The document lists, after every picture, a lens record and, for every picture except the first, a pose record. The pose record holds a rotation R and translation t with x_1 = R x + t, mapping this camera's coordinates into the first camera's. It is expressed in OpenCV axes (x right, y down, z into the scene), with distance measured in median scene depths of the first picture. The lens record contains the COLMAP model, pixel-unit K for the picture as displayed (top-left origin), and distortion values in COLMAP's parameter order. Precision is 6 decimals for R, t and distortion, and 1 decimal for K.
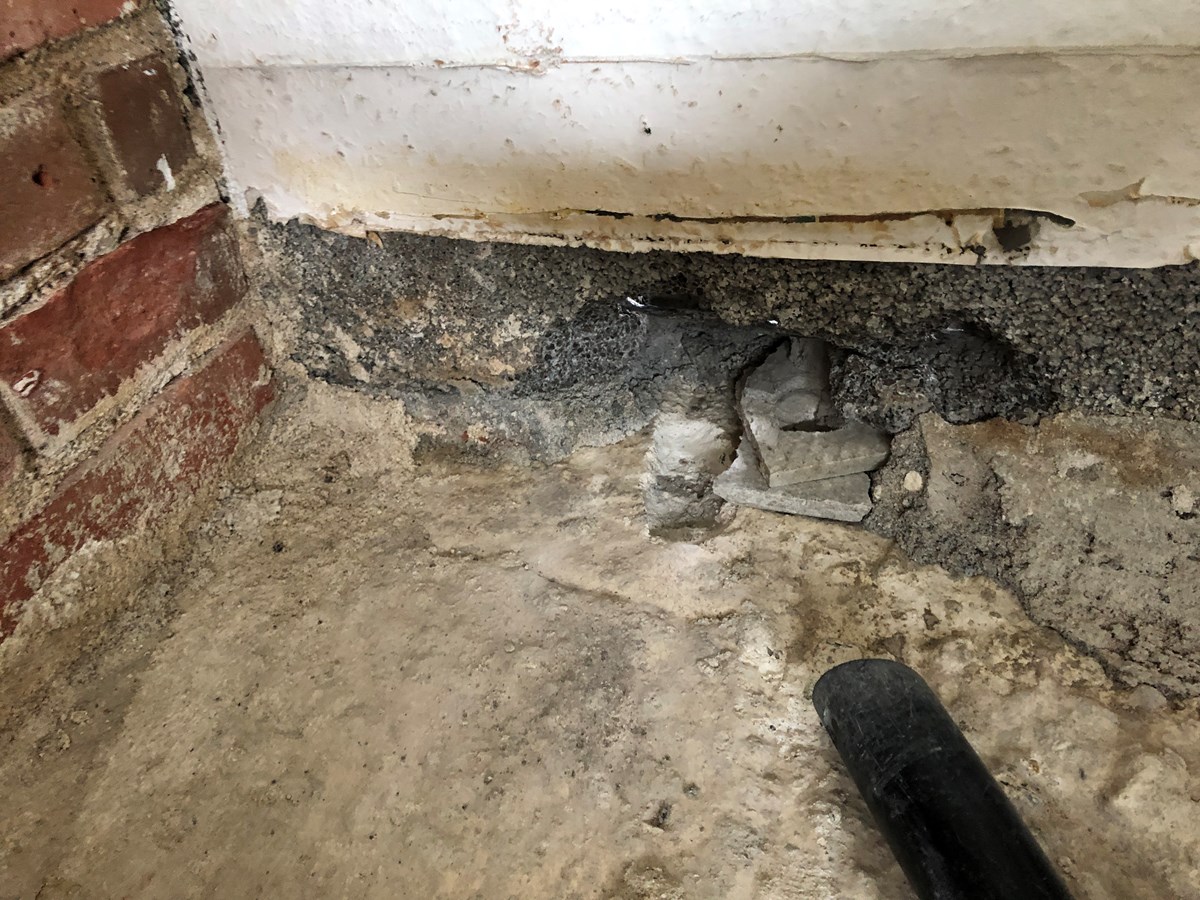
lens RADIAL K [[982.6, 0, 605.1], [0, 982.6, 453.7], [0, 0, 1]] dist [0.010627, -0.034645]
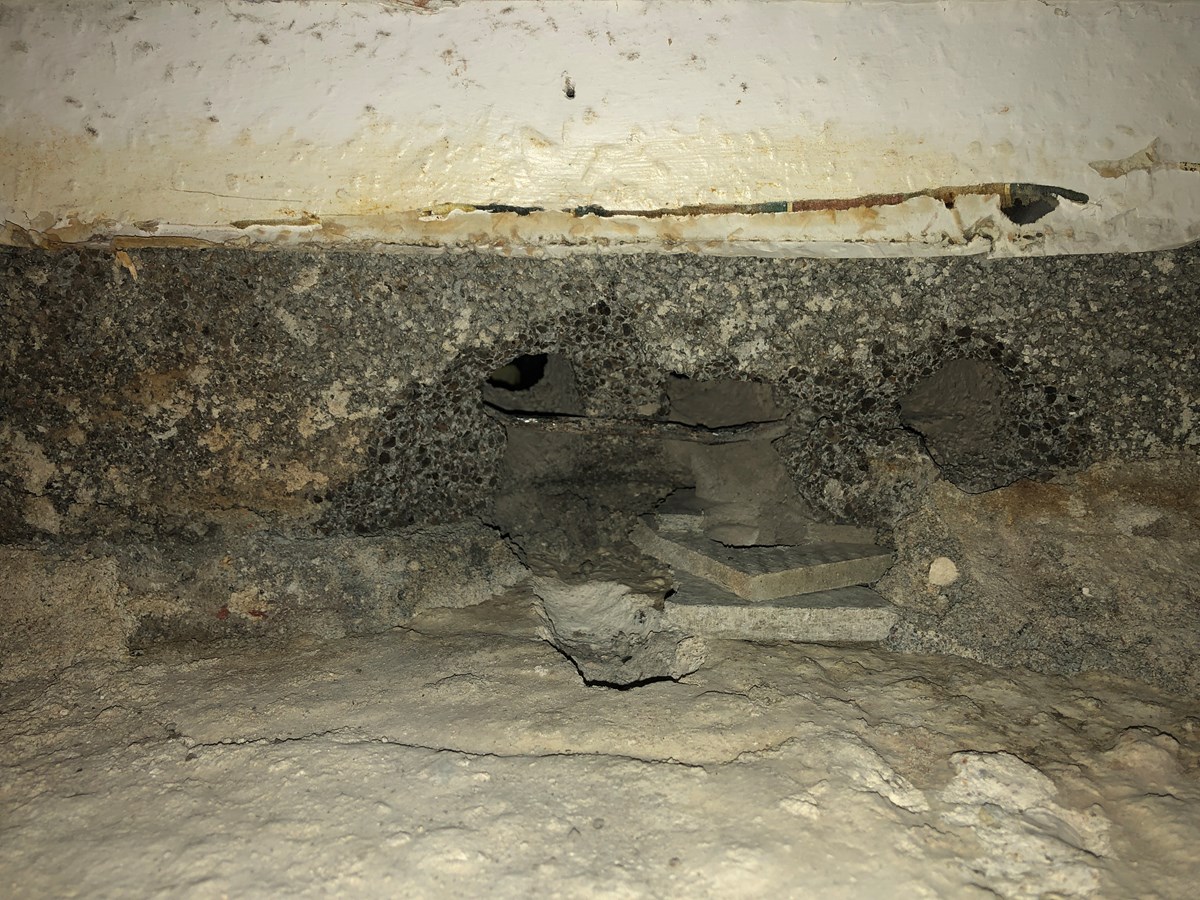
lens RADIAL K [[982.6, 0, 598.5], [0, 982.6, 440.4], [0, 0, 1]] dist [0.010627, -0.034645]
pose [[0.937460, 0.053178, 0.344006, -0.166003], [0.123727, 0.872821, -0.472096, 0.243903], [-0.325361, 0.485134, 0.811656, 0.446933]]
